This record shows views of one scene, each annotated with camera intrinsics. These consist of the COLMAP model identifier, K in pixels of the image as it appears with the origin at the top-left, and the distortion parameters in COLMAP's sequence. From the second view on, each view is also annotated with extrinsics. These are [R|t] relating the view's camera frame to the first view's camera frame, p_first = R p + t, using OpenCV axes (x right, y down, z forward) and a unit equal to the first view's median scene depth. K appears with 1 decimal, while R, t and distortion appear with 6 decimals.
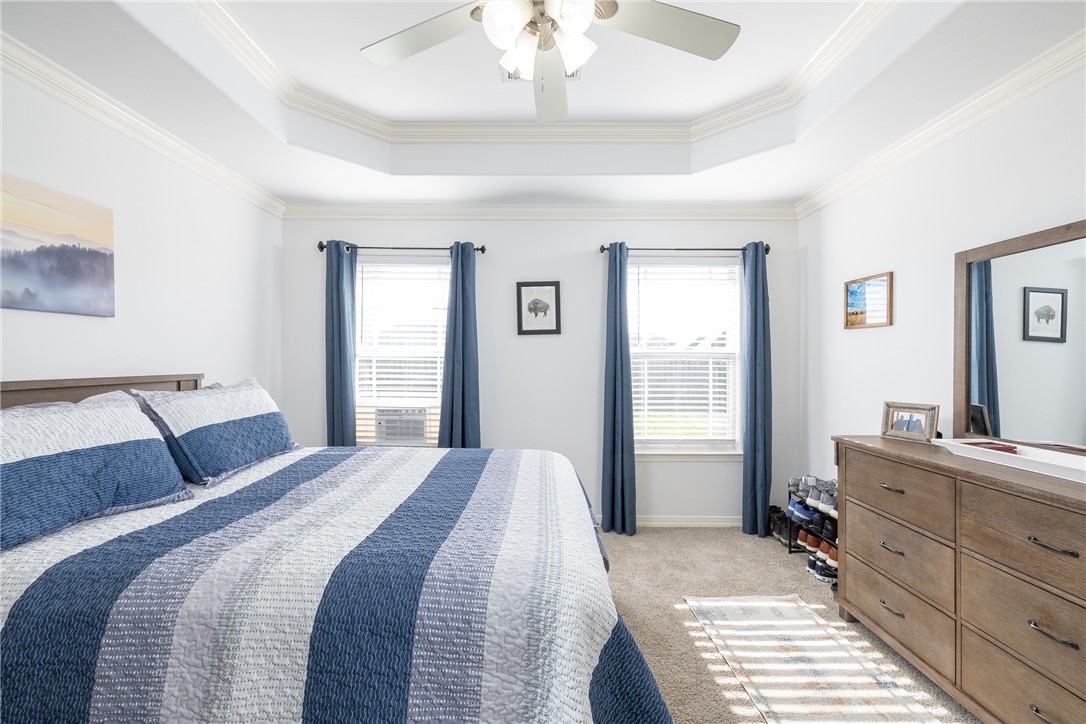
lens RADIAL K [[460.6, 0, 544.3], [0, 460.6, 362.6], [0, 0, 1]] dist [0.000492, 0.000499]
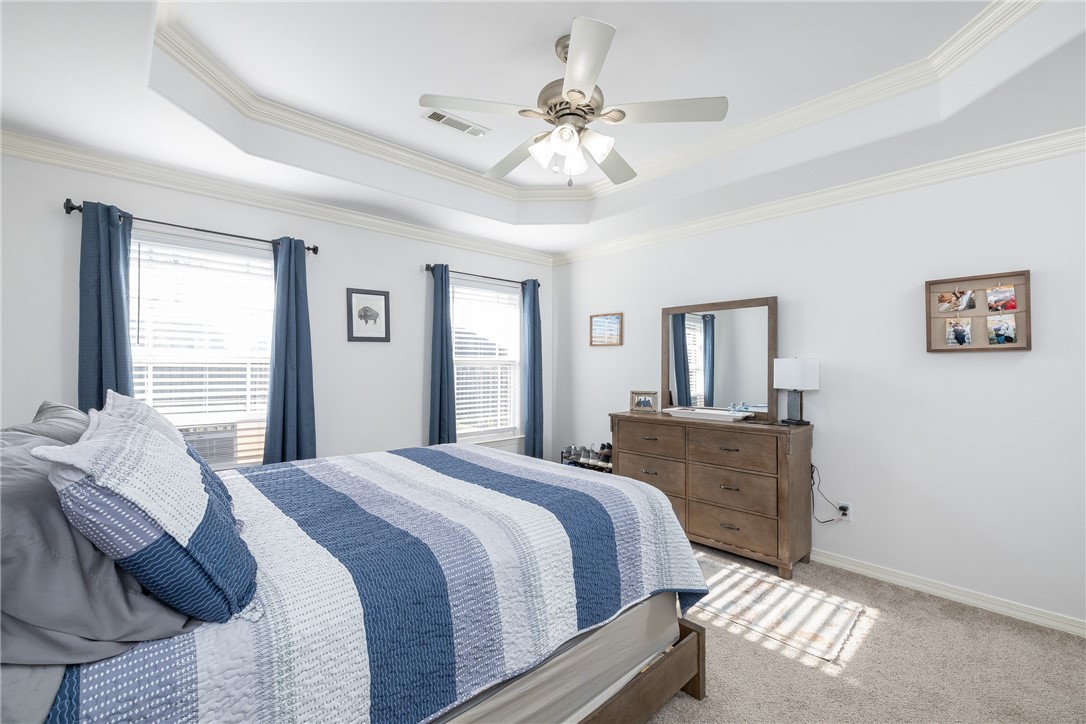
lens RADIAL K [[460.6, 0, 544.3], [0, 460.6, 362.6], [0, 0, 1]] dist [0.000492, 0.000499]
pose [[0.729406, 0.003401, 0.684073, -0.436918], [0.004269, 0.999946, -0.009524, -0.002765], [-0.684068, 0.009867, 0.729351, -0.011714]]
